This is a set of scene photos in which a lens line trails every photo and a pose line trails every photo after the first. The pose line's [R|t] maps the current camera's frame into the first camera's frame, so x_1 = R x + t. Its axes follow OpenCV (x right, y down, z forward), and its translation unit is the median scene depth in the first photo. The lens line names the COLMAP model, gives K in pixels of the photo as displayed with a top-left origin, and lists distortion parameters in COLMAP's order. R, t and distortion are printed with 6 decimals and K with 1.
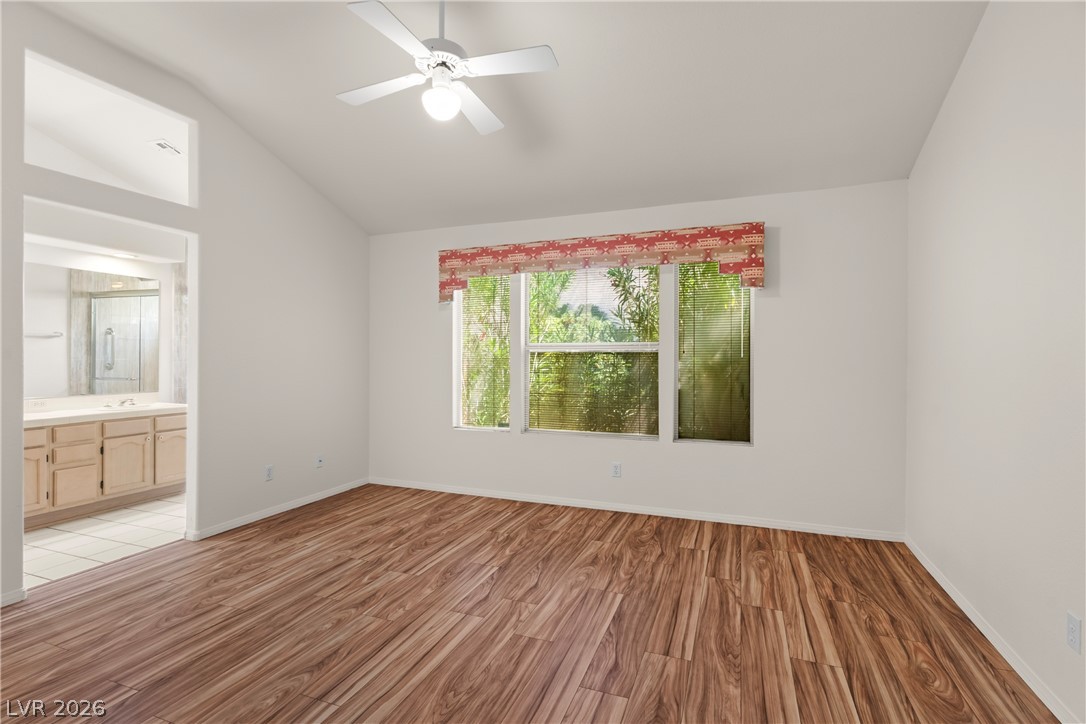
lens RADIAL K [[512.9, 0, 544.2], [0, 512.9, 359.3], [0, 0, 1]] dist [0.002050, 0.000714]
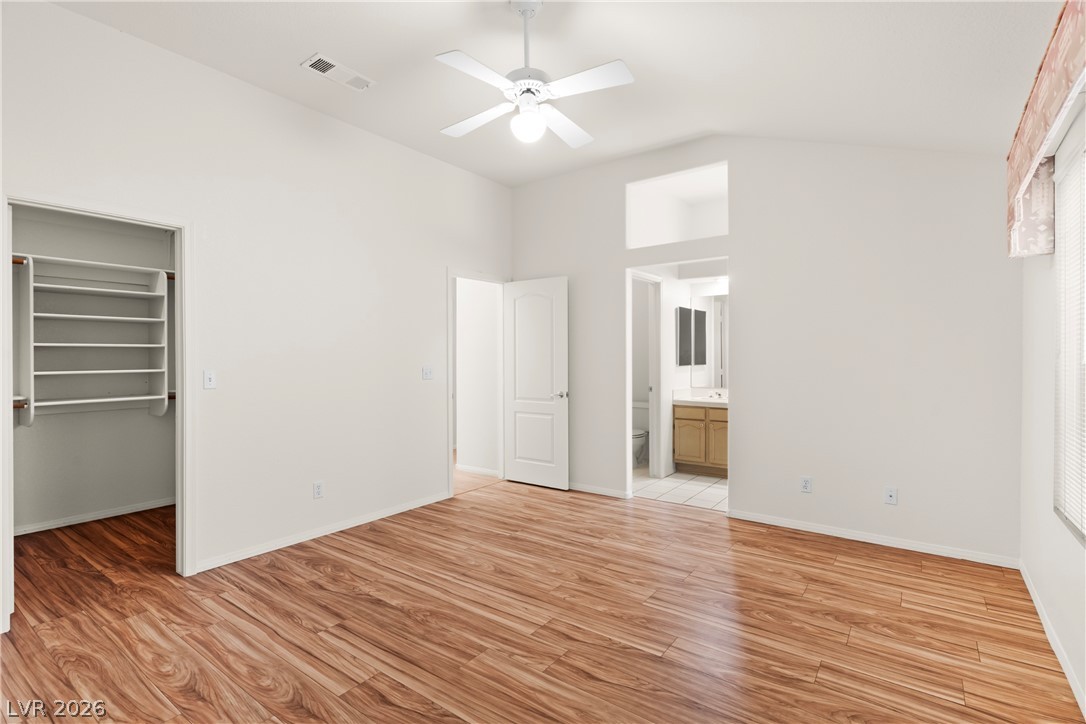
lens RADIAL K [[512.9, 0, 544.2], [0, 512.9, 359.3], [0, 0, 1]] dist [0.002050, 0.000714]
pose [[-0.265279, 0.003480, -0.964165, 0.551012], [0.000358, 0.999994, 0.003510, -0.011785], [0.964172, 0.000586, -0.265279, 0.878463]]
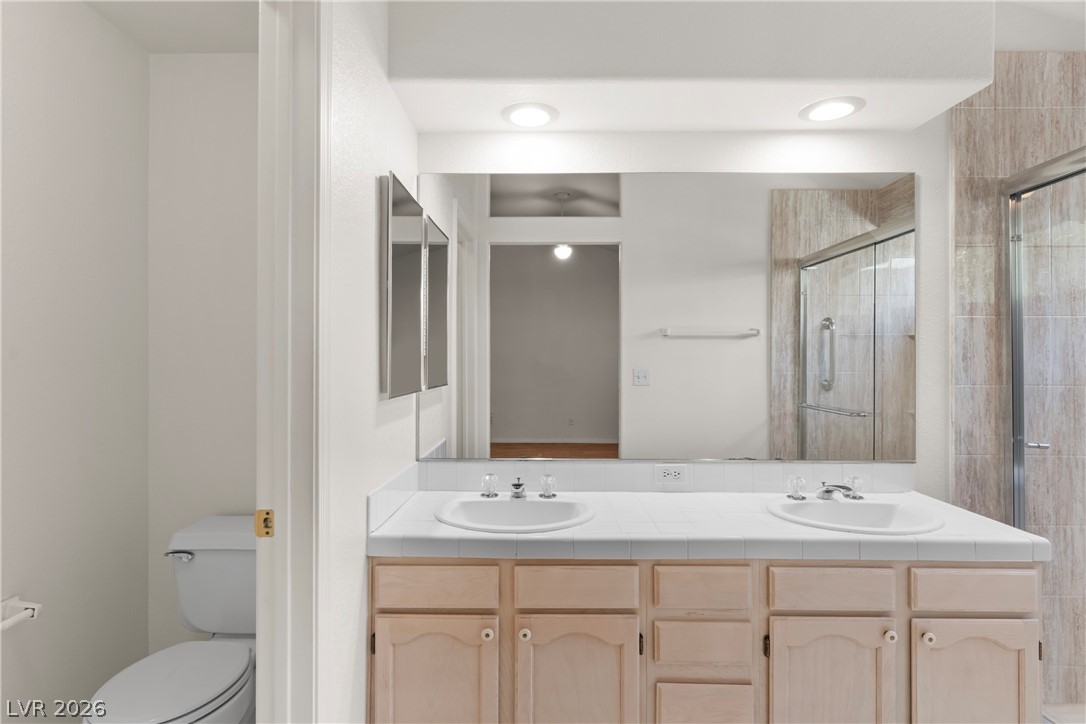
lens RADIAL K [[553.8, 0, 543.2], [0, 553.8, 358.2], [0, 0, 1]] dist [-0.001787, -0.000265]
pose [[0.346044, -0.009423, -0.938171, -0.631087], [-0.004123, 0.999925, -0.011565, -0.012870], [0.938209, 0.007870, 0.345980, 0.819466]]
